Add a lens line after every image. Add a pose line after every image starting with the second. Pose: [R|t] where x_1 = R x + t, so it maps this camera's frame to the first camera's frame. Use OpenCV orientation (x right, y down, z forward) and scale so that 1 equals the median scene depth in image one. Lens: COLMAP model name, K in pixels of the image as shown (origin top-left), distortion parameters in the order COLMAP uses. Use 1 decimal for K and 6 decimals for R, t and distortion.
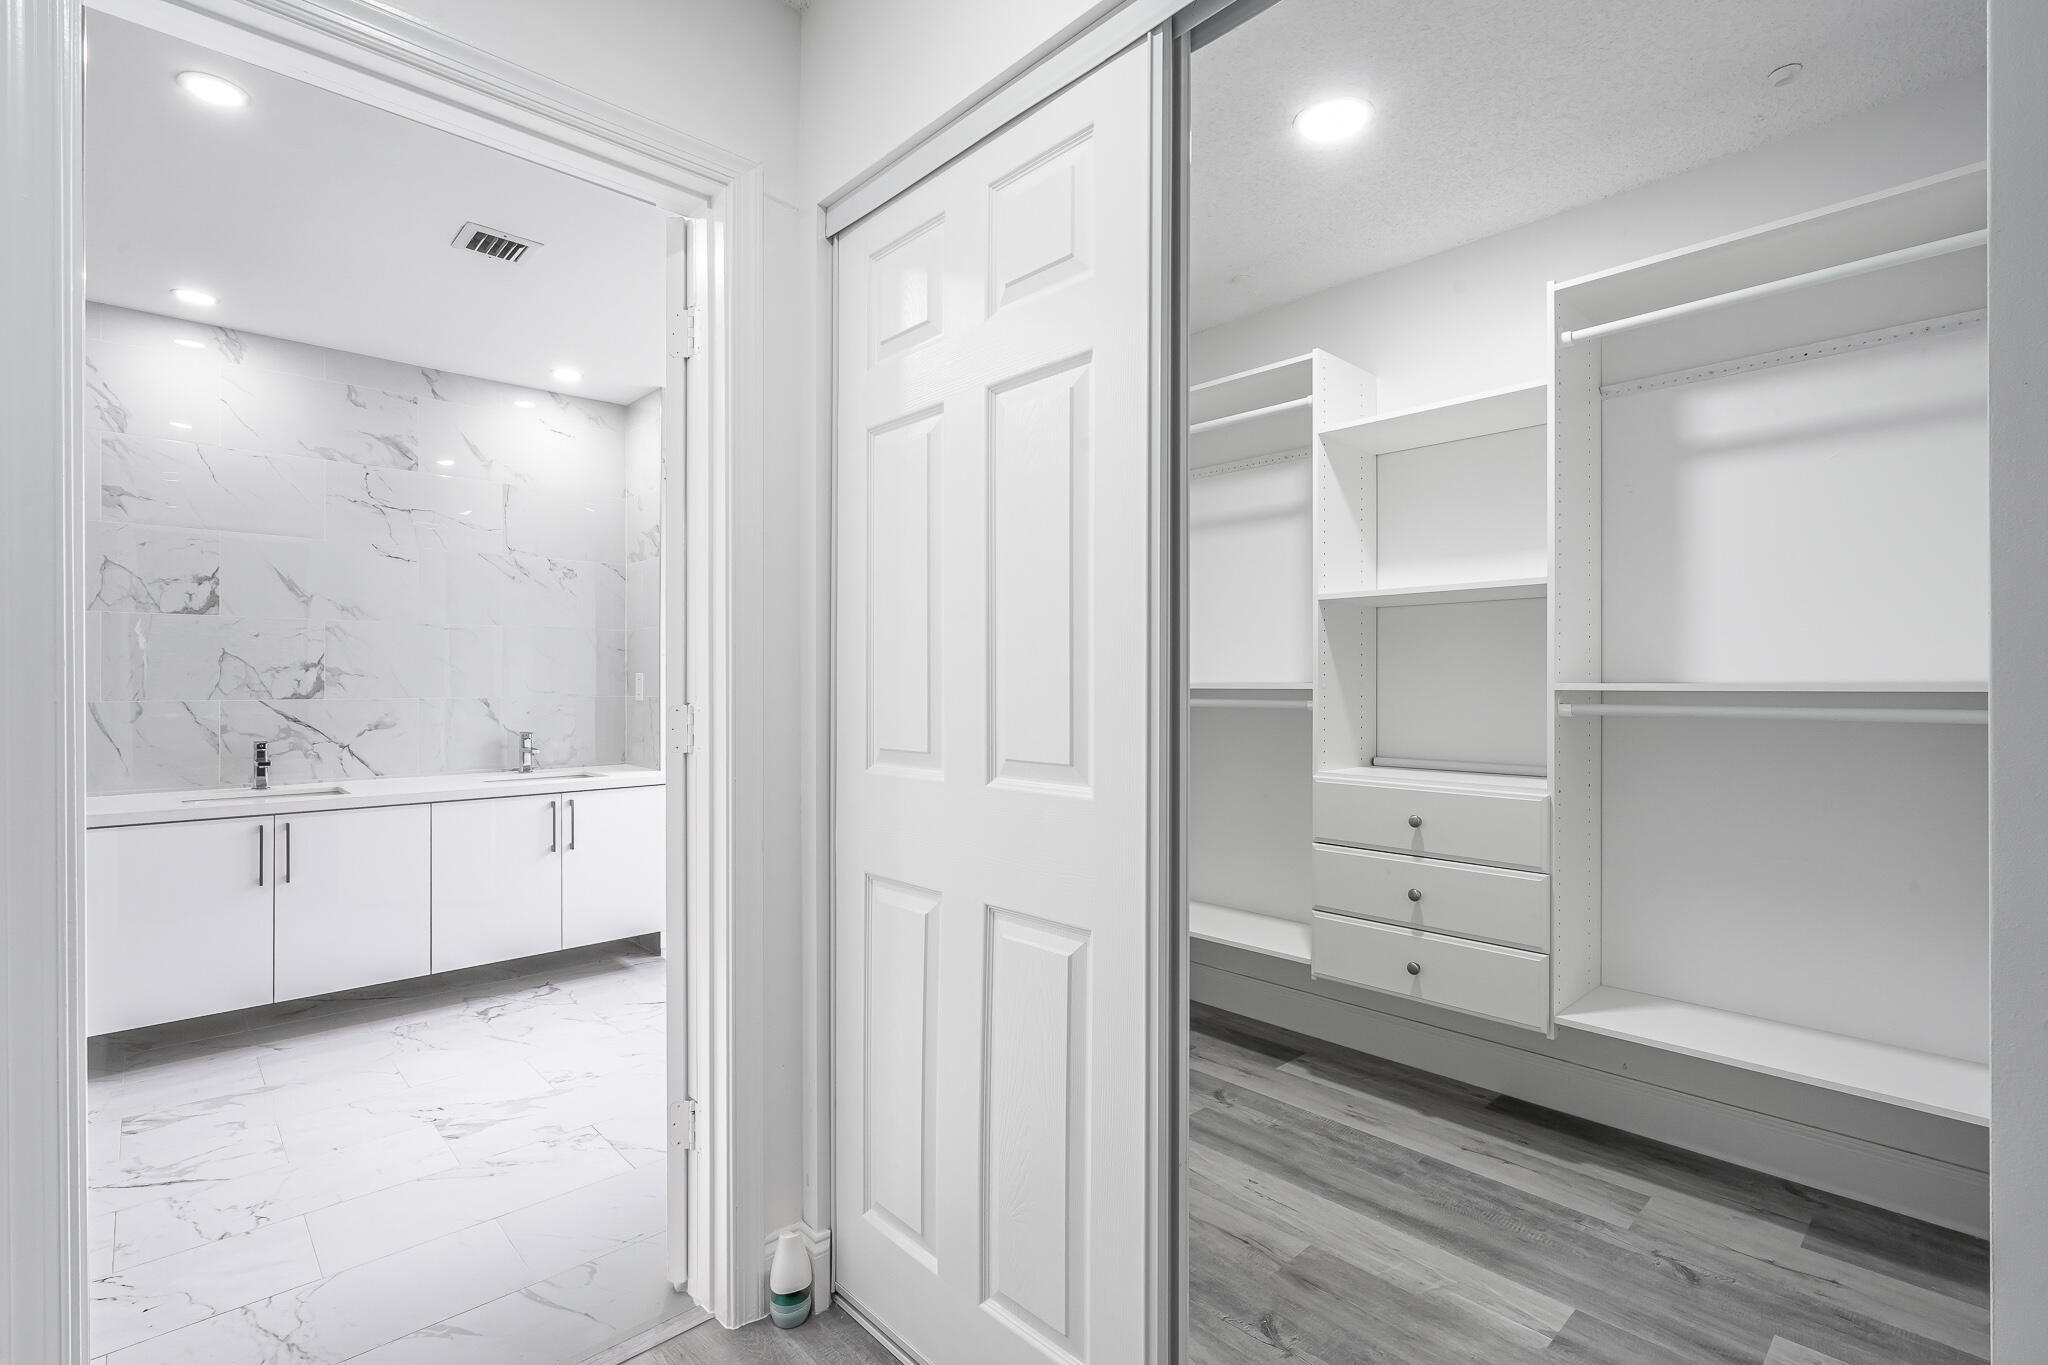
lens RADIAL K [[929.3, 0, 1007.8], [0, 929.3, 682.5], [0, 0, 1]] dist [0.000916, 0.000720]
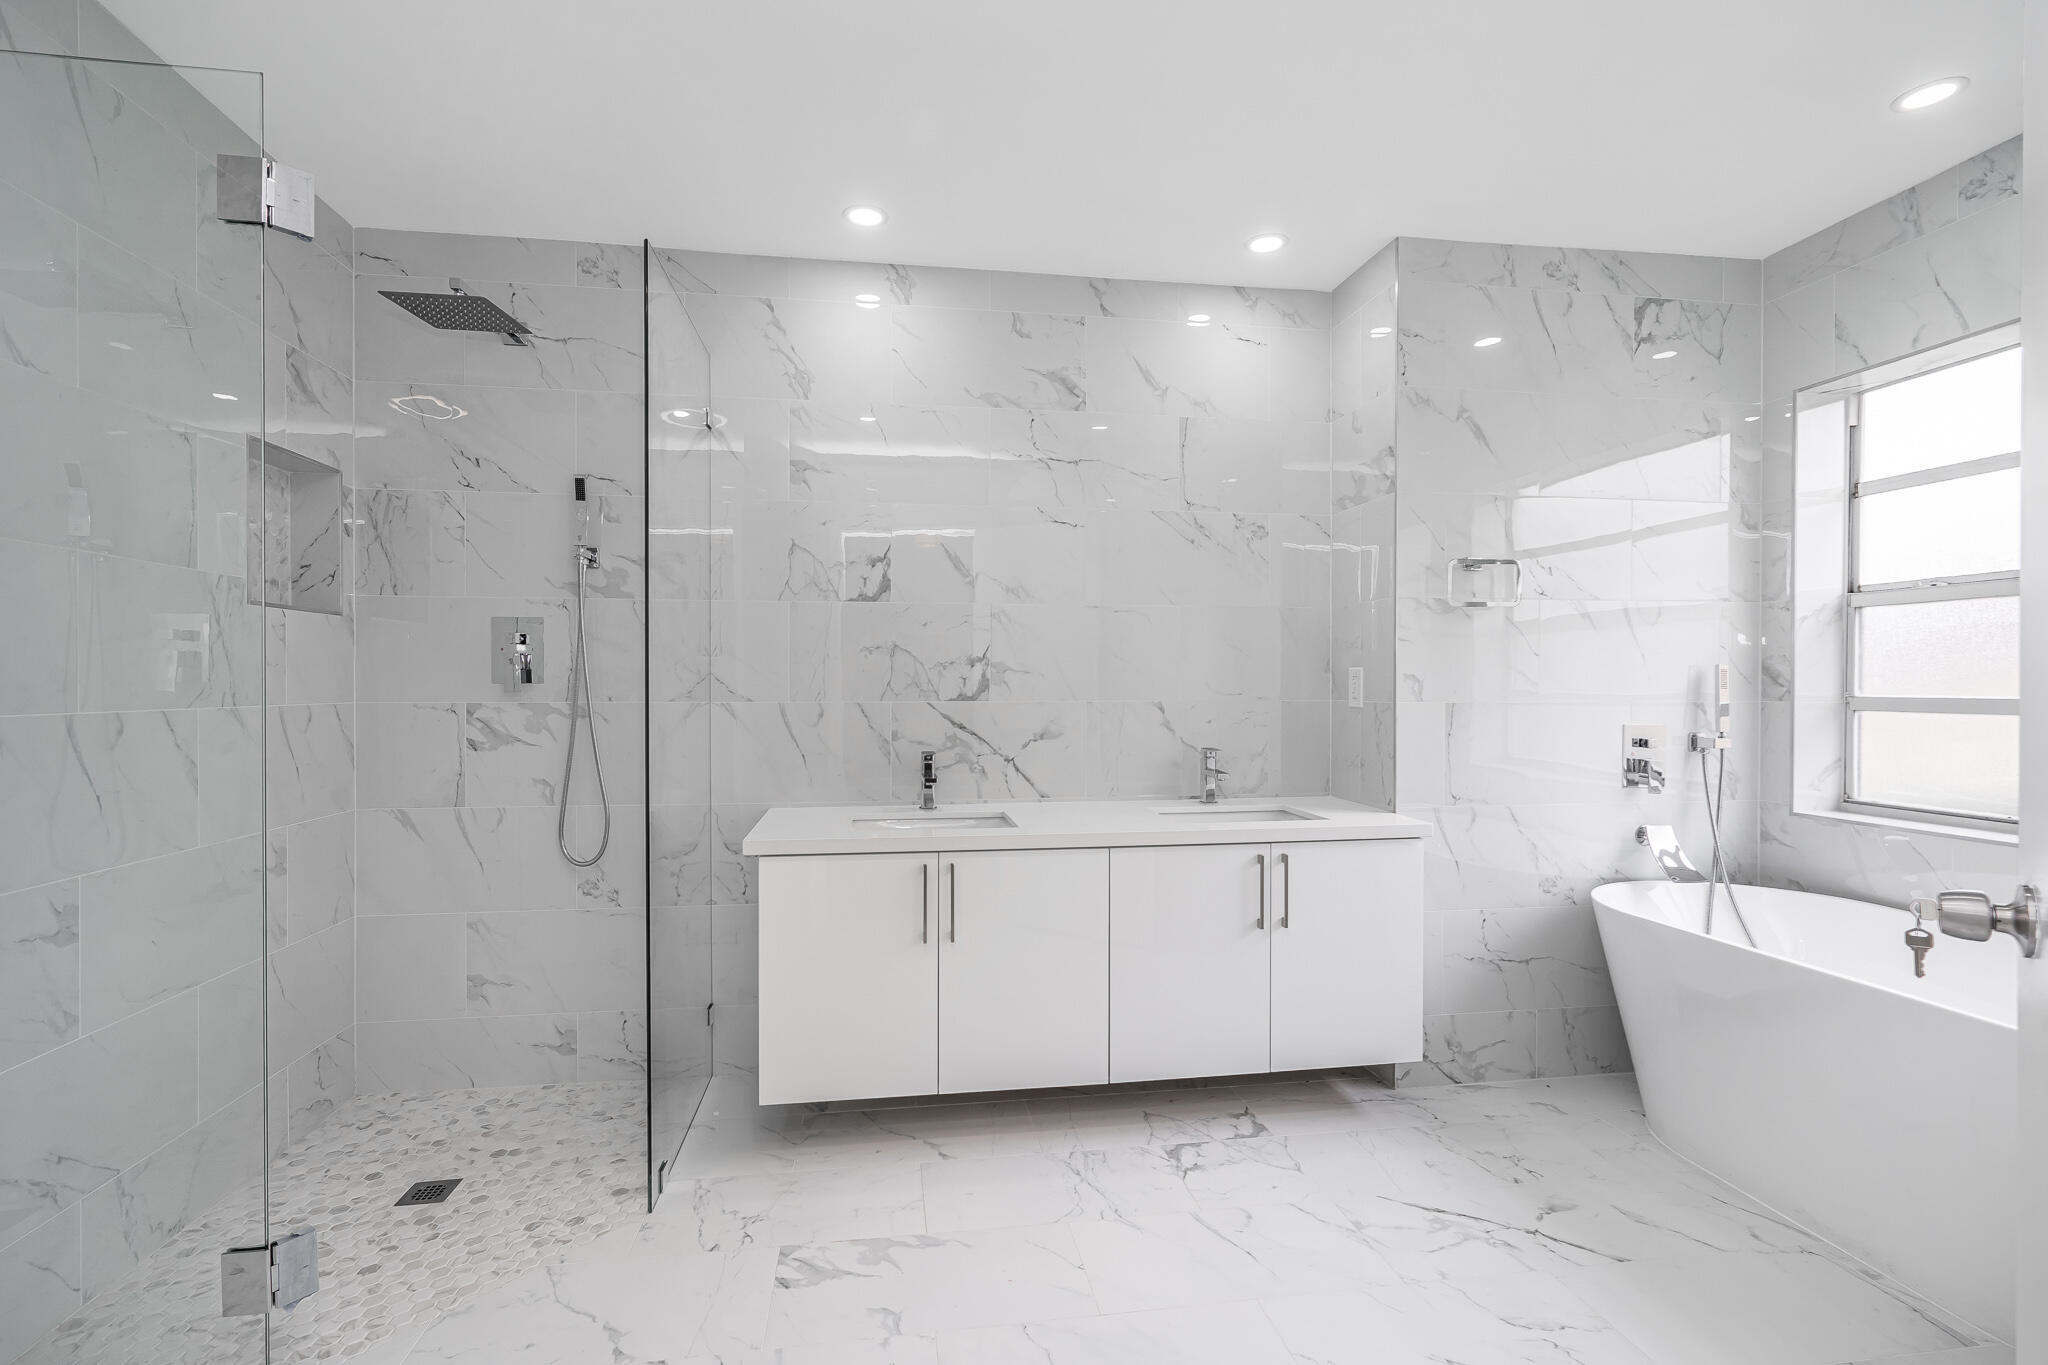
lens RADIAL K [[929.3, 0, 1022.7], [0, 929.3, 683.8], [0, 0, 1]] dist [0.000916, 0.000720]
pose [[0.830104, 0.001729, -0.557606, -0.256025], [-0.000482, 0.999997, 0.002384, 0.000669], [0.557609, -0.001710, 0.830102, 0.339472]]
